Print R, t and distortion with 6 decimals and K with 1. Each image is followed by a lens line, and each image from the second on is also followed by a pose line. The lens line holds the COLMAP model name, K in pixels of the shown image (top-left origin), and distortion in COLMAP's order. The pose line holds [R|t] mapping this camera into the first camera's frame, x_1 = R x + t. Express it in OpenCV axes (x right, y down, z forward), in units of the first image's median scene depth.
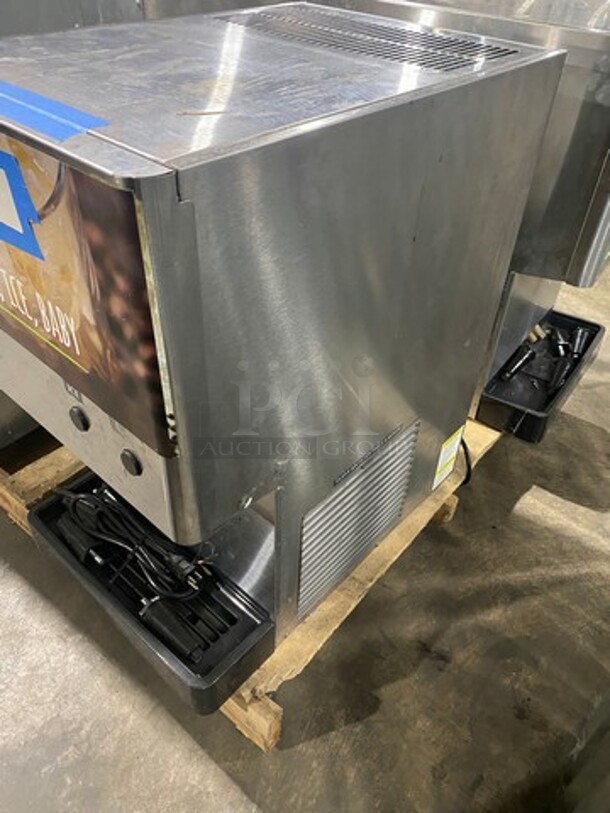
lens RADIAL K [[625.6, 0, 305.0], [0, 625.6, 406.5], [0, 0, 1]] dist [-0.001918, 0.001395]
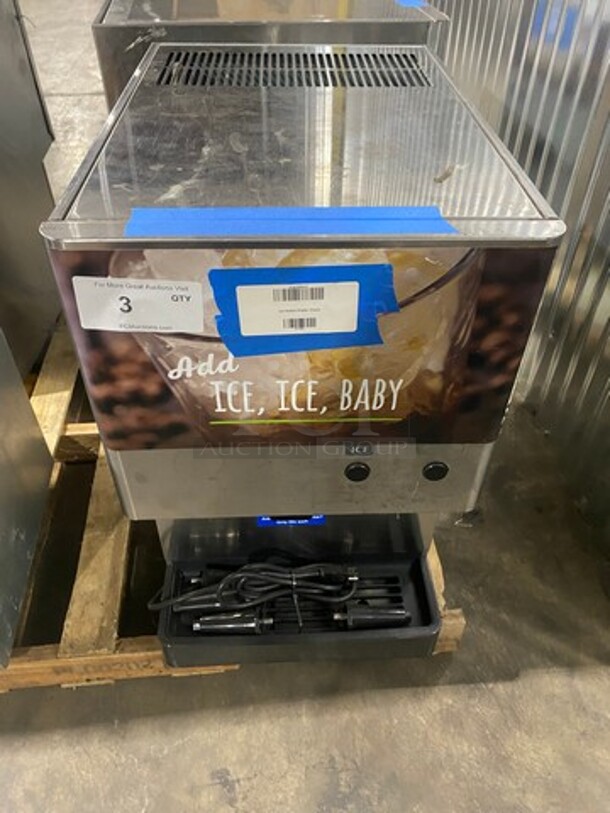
lens RADIAL K [[611.4, 0, 305.0], [0, 611.4, 406.5], [0, 0, 1]] dist [0.004209, -0.001005]
pose [[0.714480, -0.493083, 0.496374, -0.638442], [0.464669, 0.864809, 0.190231, -0.233908], [-0.523069, 0.094734, 0.847009, 0.083599]]
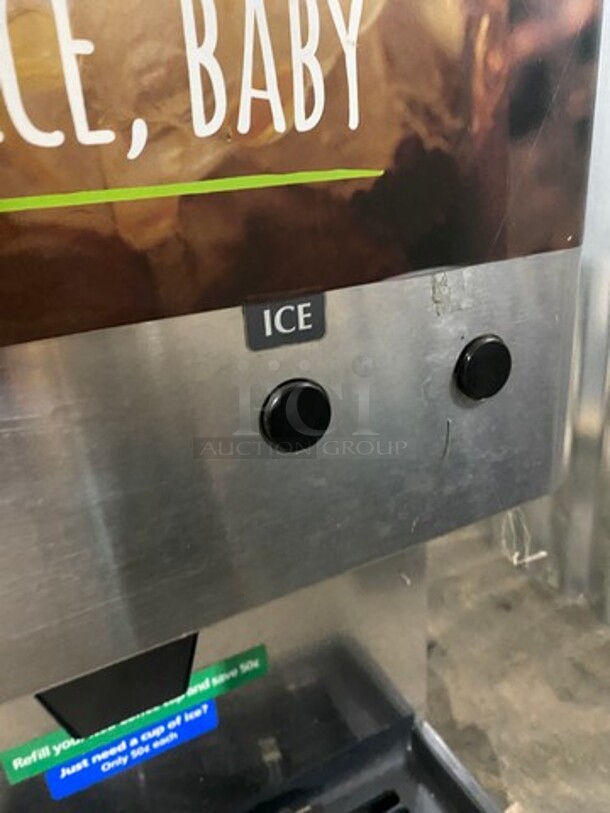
lens RADIAL K [[600.0, 0, 305.0], [0, 600.0, 406.5], [0, 0, 1]] dist [-0.009858, -0.002664]
pose [[0.352464, -0.390414, 0.850497, -0.456258], [0.671487, 0.738524, 0.060735, -0.001551], [-0.651824, 0.549691, 0.522461, 0.574666]]
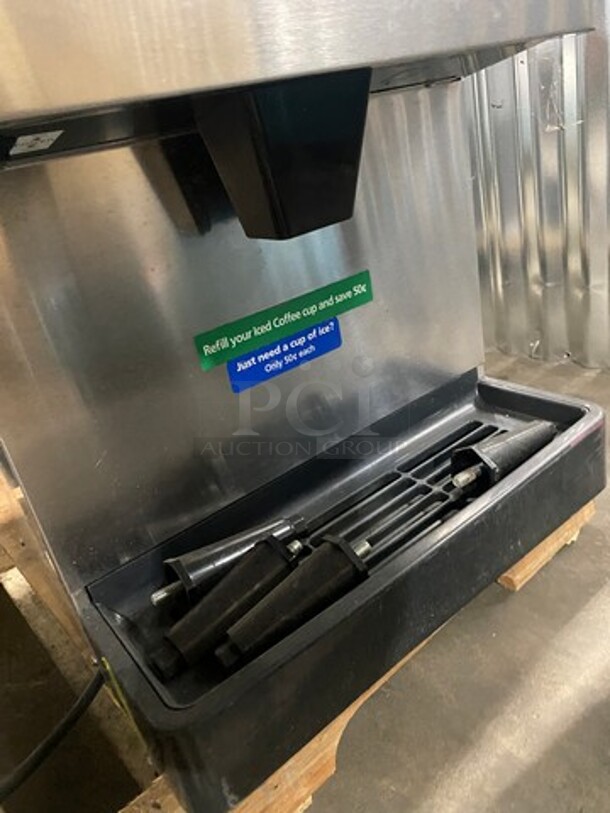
lens RADIAL K [[625.6, 0, 305.0], [0, 625.6, 406.5], [0, 0, 1]] dist [-0.001918, 0.001395]
pose [[0.164181, -0.475917, 0.864030, -0.707369], [0.774294, 0.604864, 0.186035, 0.061452], [-0.611158, 0.638469, 0.467807, 0.775481]]
